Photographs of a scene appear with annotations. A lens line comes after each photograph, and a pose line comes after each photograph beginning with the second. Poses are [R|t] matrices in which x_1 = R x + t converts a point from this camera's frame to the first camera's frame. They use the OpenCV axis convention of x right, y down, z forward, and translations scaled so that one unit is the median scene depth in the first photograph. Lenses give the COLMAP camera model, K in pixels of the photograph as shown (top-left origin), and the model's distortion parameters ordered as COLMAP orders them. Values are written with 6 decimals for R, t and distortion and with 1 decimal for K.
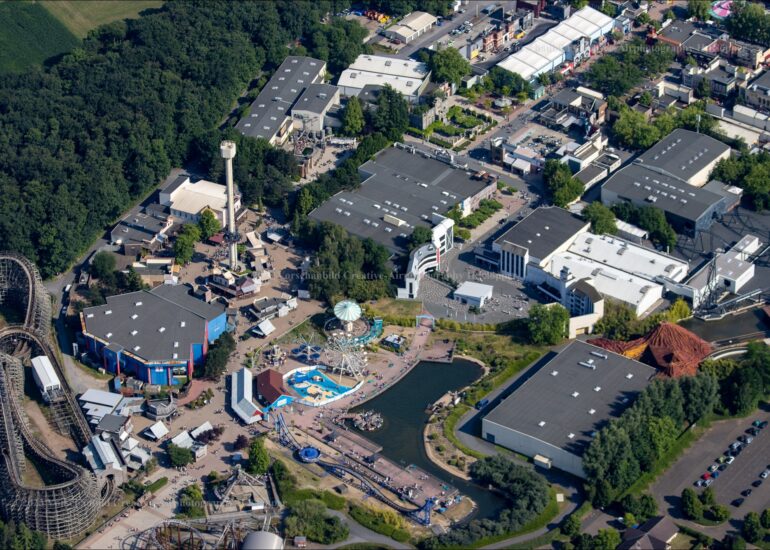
lens RADIAL K [[2863.3, 0, 383.6], [0, 2863.3, 279.4], [0, 0, 1]] dist [-0.419894, 0.000000]
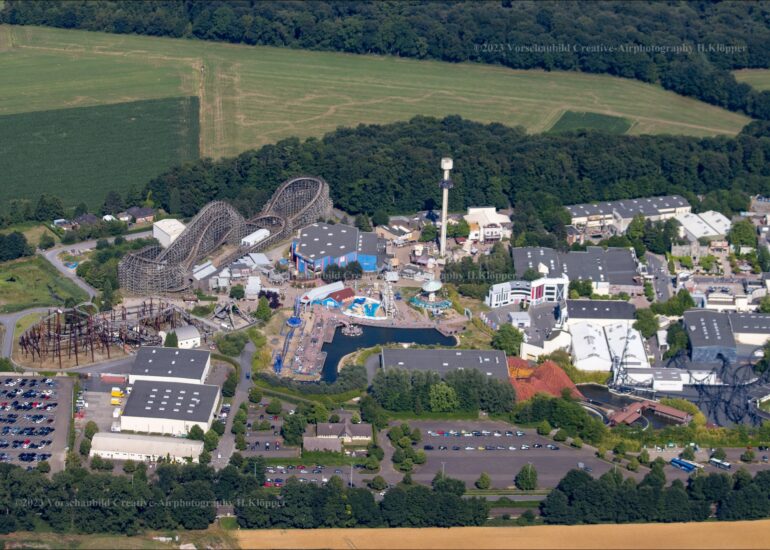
lens RADIAL K [[2863.3, 0, 386.2], [0, 2863.3, 269.4], [0, 0, 1]] dist [-0.419894, 0.000000]
pose [[0.611239, 0.339353, -0.715001, 0.951700], [-0.463113, 0.885958, 0.024587, -0.019695], [0.641804, 0.316098, 0.698691, -0.001600]]
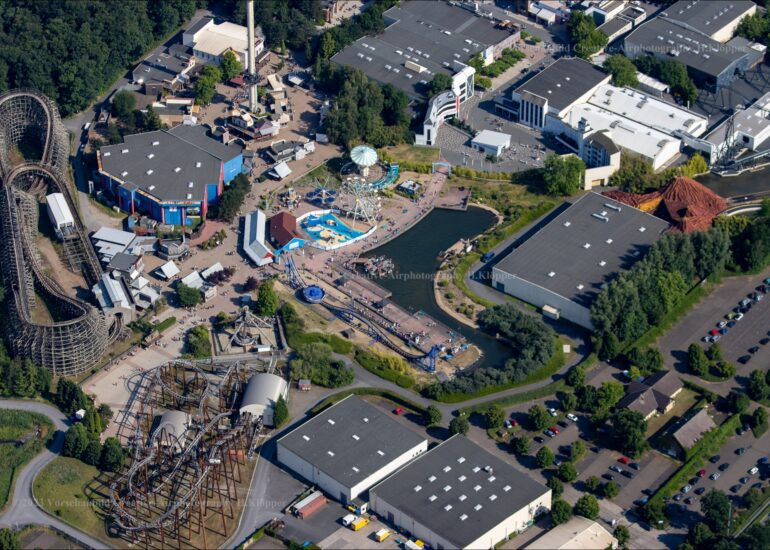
lens RADIAL K [[2863.3, 0, 384.9], [0, 2863.3, 279.1], [0, 0, 1]] dist [-0.419894, 0.000000]
pose [[0.999332, 0.028835, -0.022463, 0.017942], [-0.027600, 0.998188, 0.053470, 0.000339], [0.023964, -0.052814, 0.998317, -0.000281]]
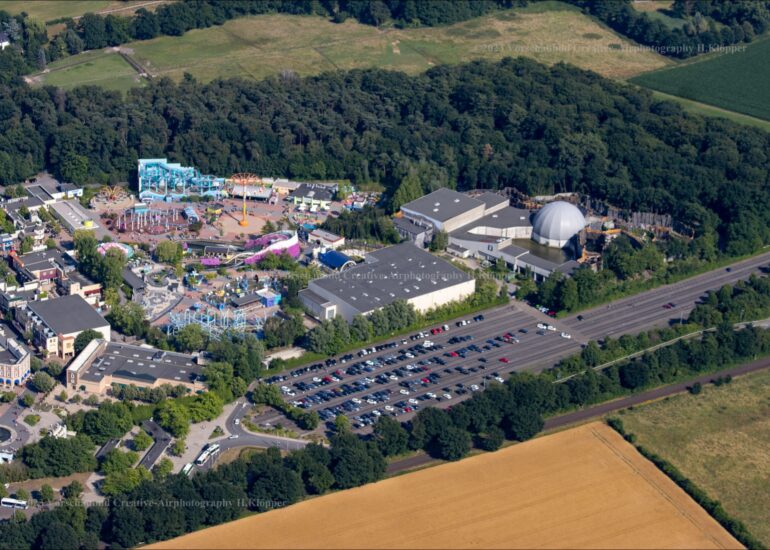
lens RADIAL K [[2863.3, 0, 384.7], [0, 2863.3, 271.0], [0, 0, 1]] dist [-0.419894, 0.000000]
pose [[0.916666, 0.208467, -0.340976, 0.682875], [-0.253541, 0.962850, -0.092938, -0.016561], [0.308934, 0.171645, 0.935467, 0.030855]]
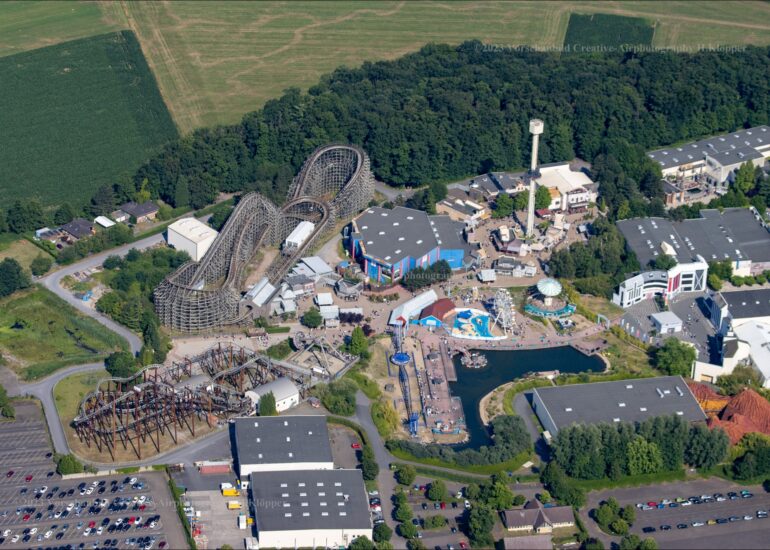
lens RADIAL K [[2863.3, 0, 385.1], [0, 2863.3, 274.4], [0, 0, 1]] dist [-0.419894, 0.000000]
pose [[0.751662, 0.348368, -0.560039, 0.555663], [-0.394511, 0.917953, 0.041509, -0.014547], [0.528550, 0.189741, 0.827426, 0.026825]]
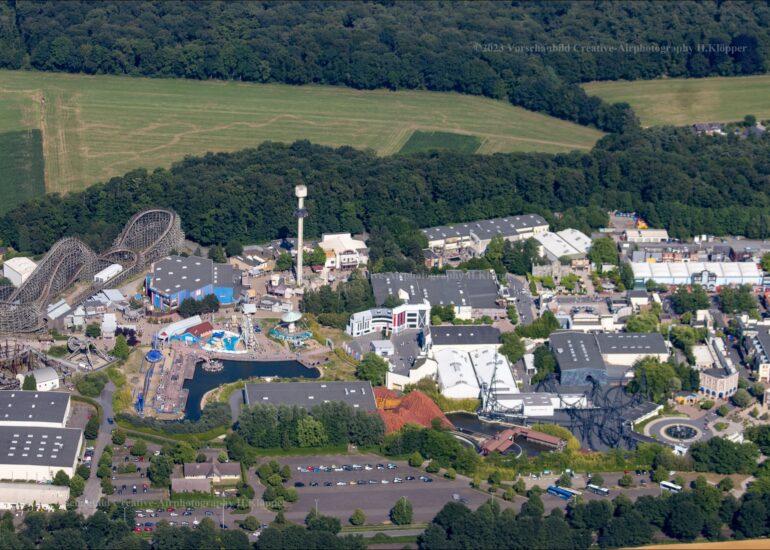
lens RADIAL K [[2863.3, 0, 385.5], [0, 2863.3, 281.3], [0, 0, 1]] dist [-0.419894, 0.000000]
pose [[0.667371, 0.316670, -0.674045, 0.916747], [-0.431483, 0.902115, -0.003392, -0.018660], [0.606991, 0.293103, 0.738683, 0.002920]]
